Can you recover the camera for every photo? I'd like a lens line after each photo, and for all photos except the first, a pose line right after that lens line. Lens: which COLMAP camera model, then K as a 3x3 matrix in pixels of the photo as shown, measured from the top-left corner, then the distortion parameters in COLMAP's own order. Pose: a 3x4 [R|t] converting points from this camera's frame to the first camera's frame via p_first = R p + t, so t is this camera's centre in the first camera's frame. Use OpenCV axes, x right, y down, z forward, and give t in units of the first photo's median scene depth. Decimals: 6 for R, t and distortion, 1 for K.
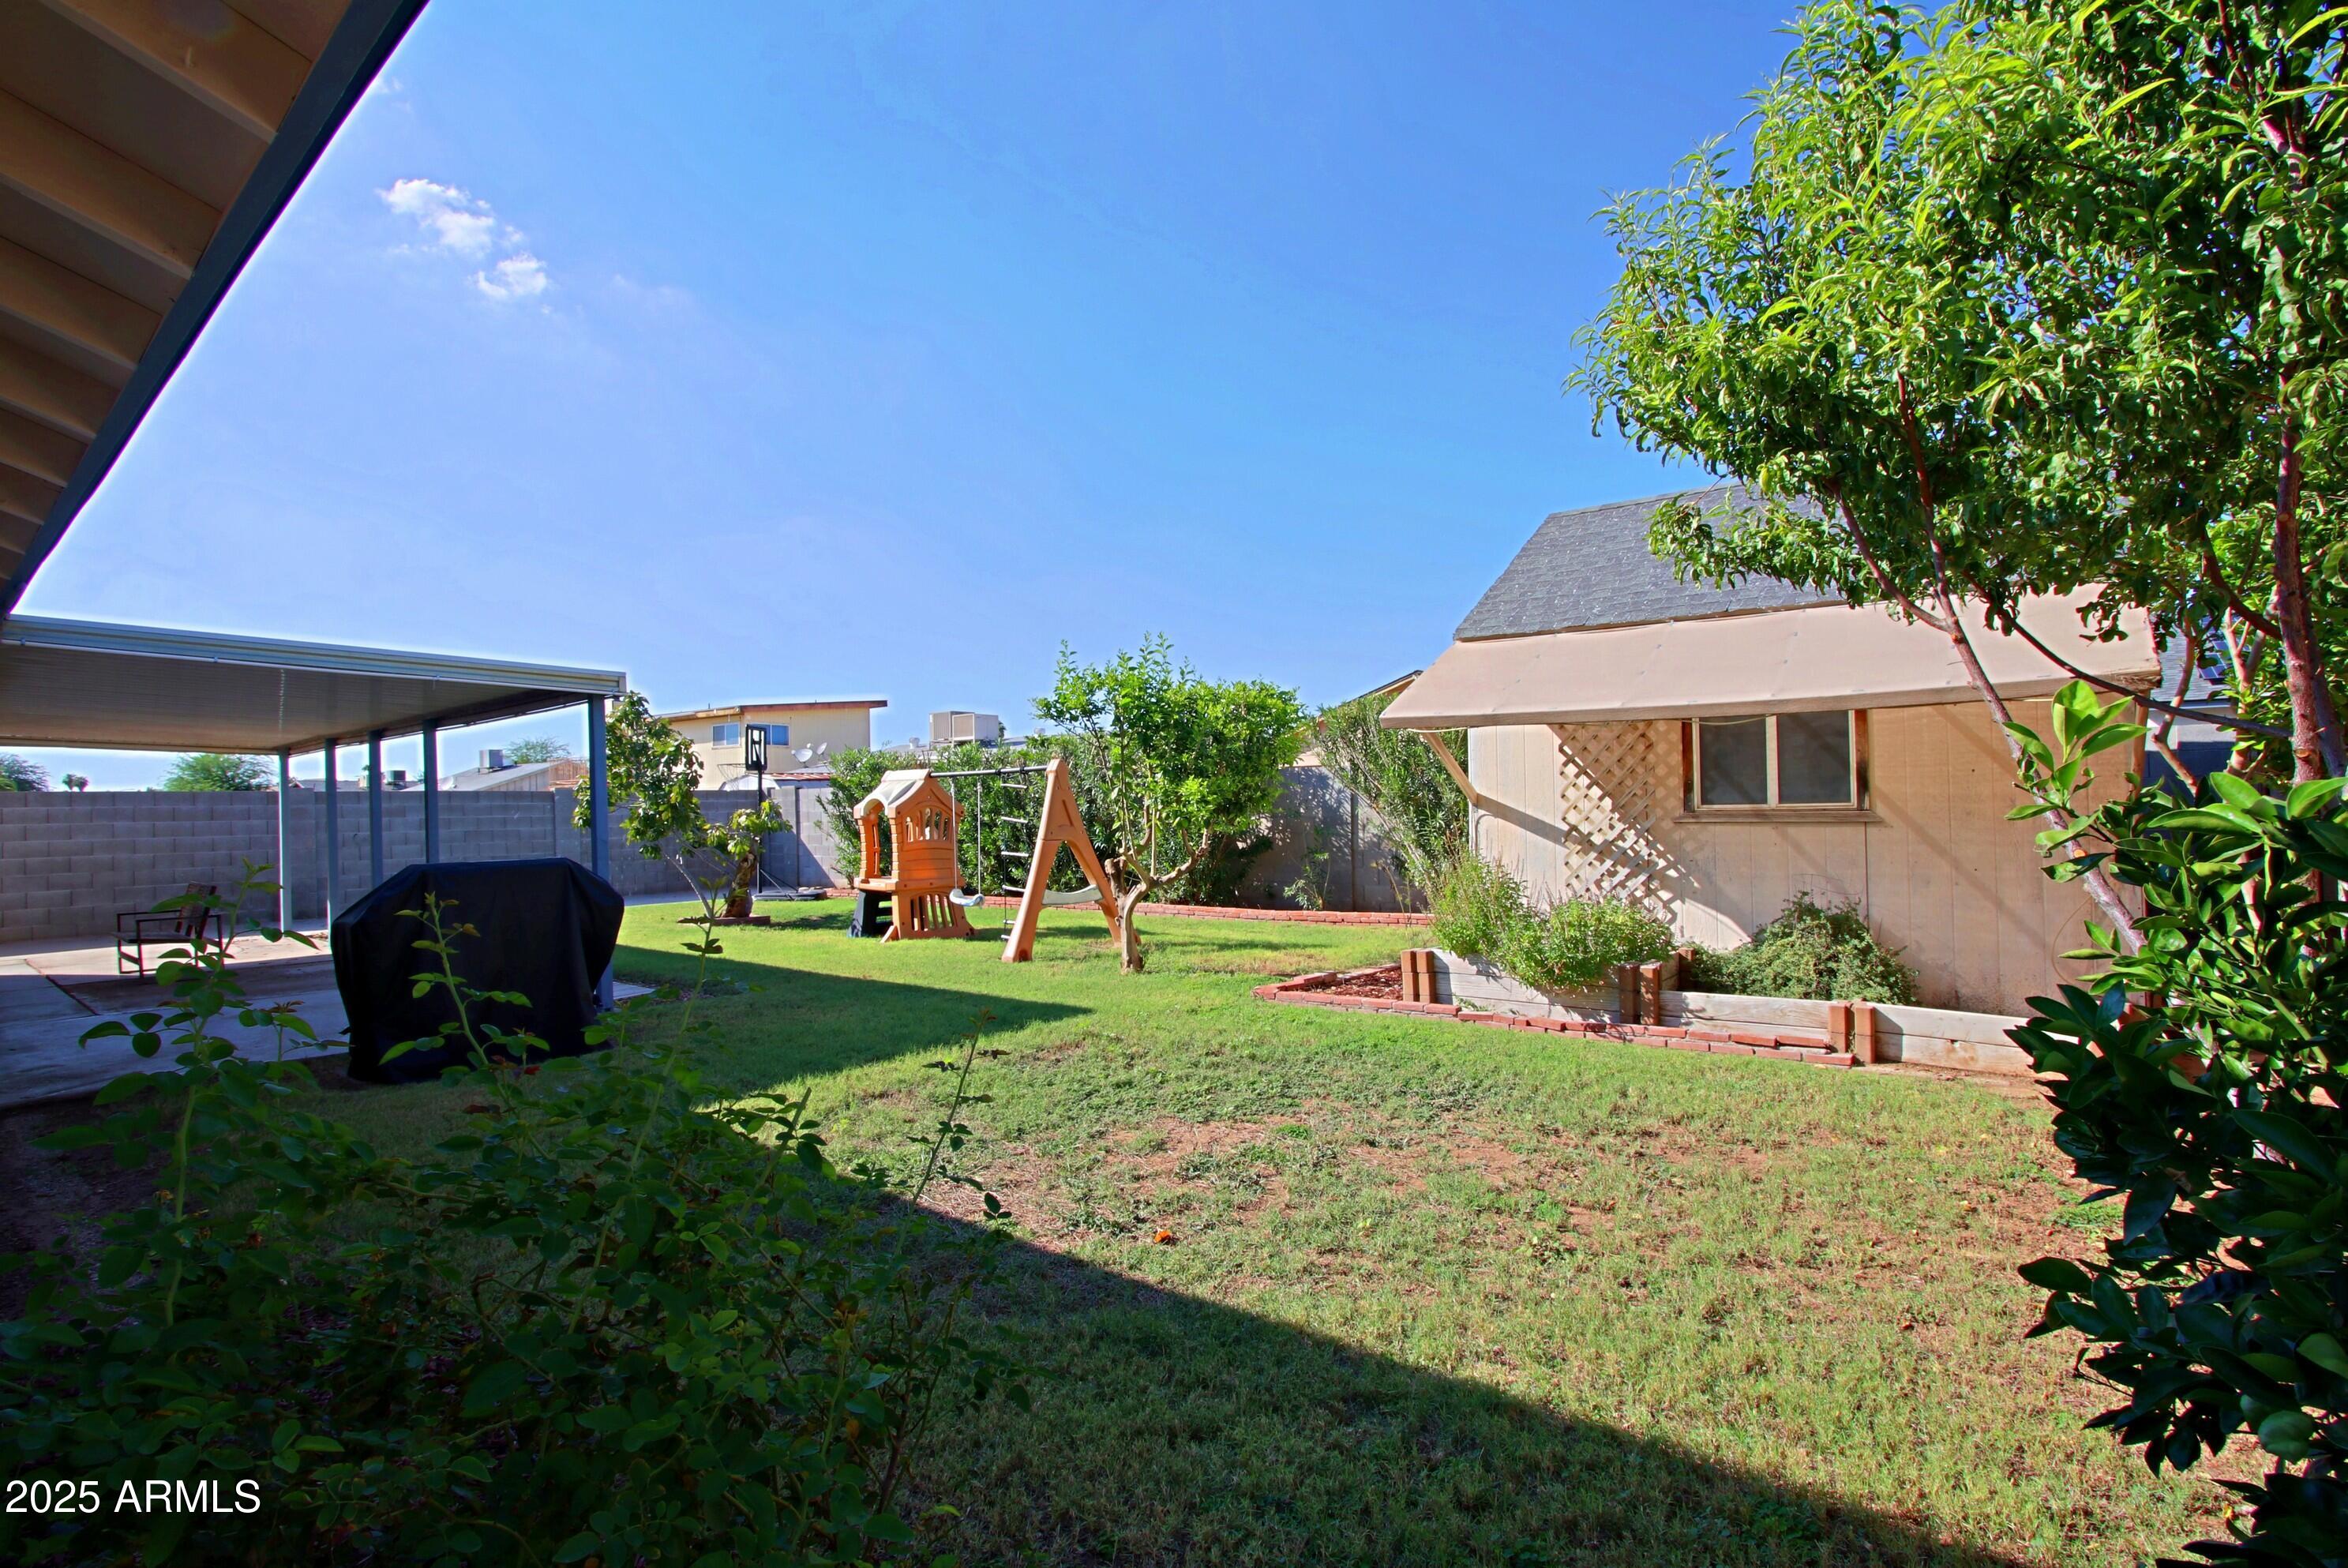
lens RADIAL K [[1086.8, 0, 1155.6], [0, 1086.8, 791.8], [0, 0, 1]] dist [-0.018169, 0.002564]
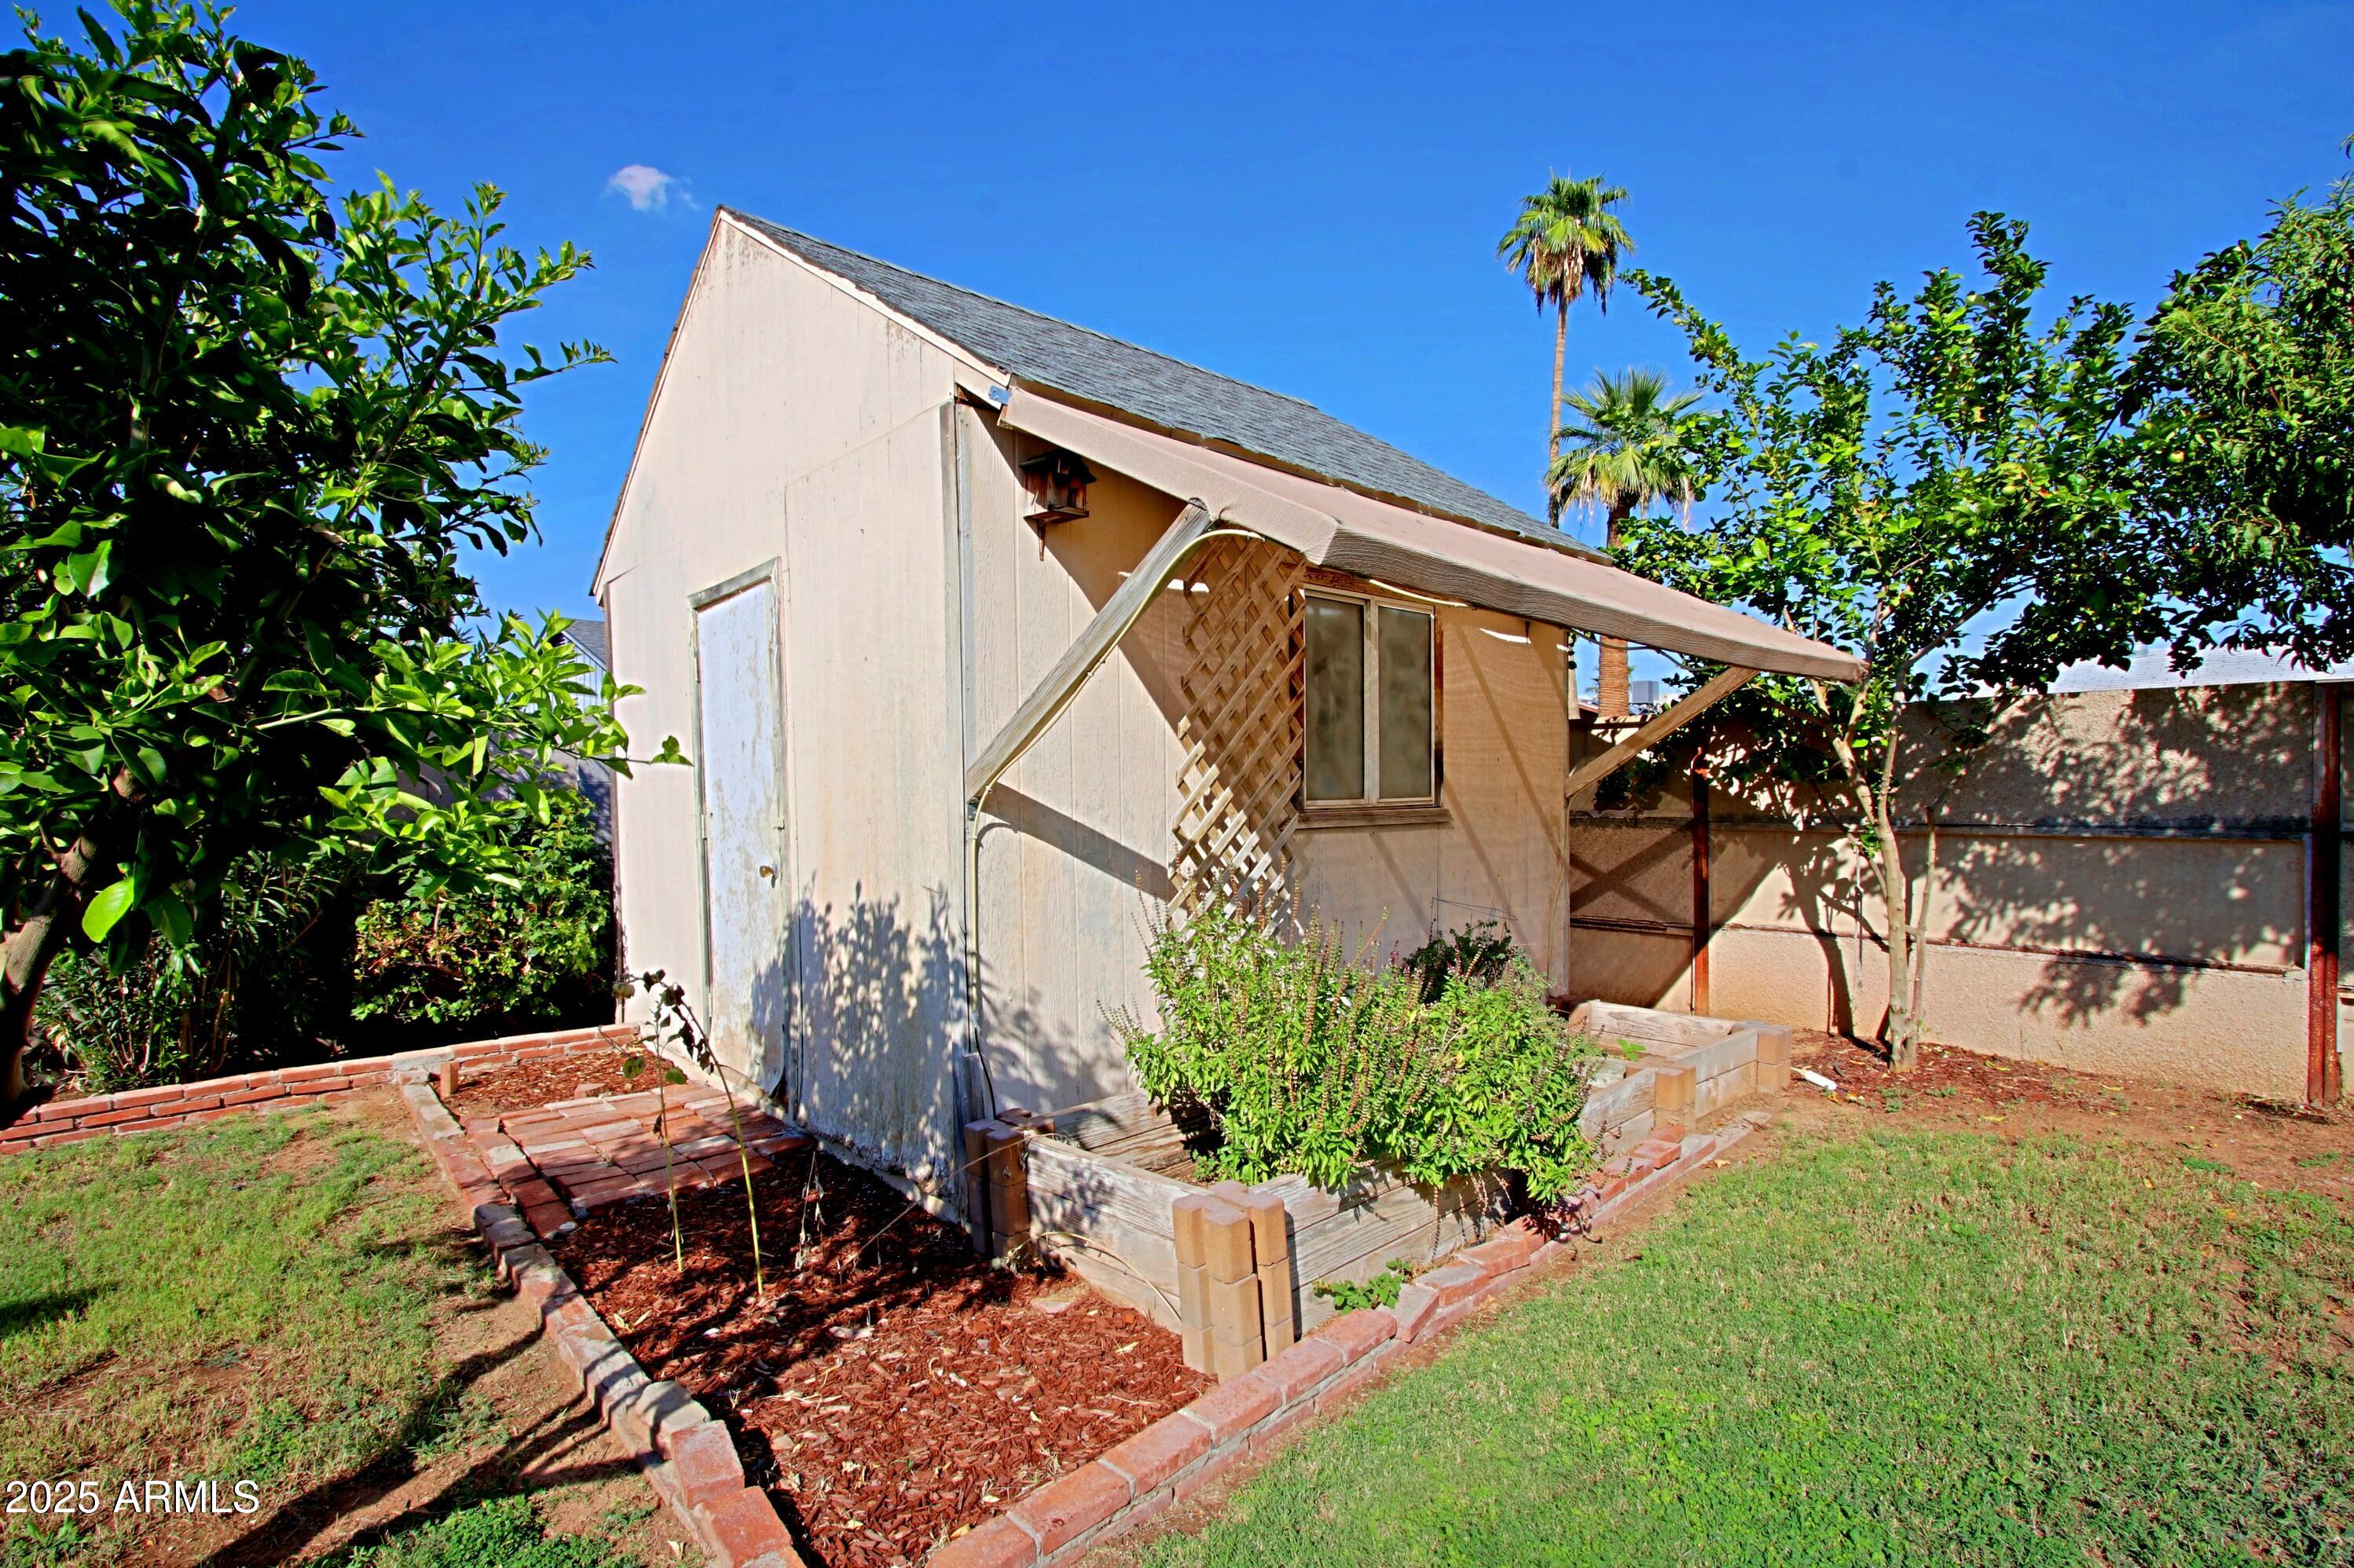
lens RADIAL K [[1089.5, 0, 1170.6], [0, 1089.5, 791.8], [0, 0, 1]] dist [-0.018169, 0.002564]
pose [[0.131899, 0.012519, 0.991184, -0.066844], [-0.005134, 0.999915, -0.011946, 0.008756], [-0.991250, -0.003513, 0.131952, 0.565418]]
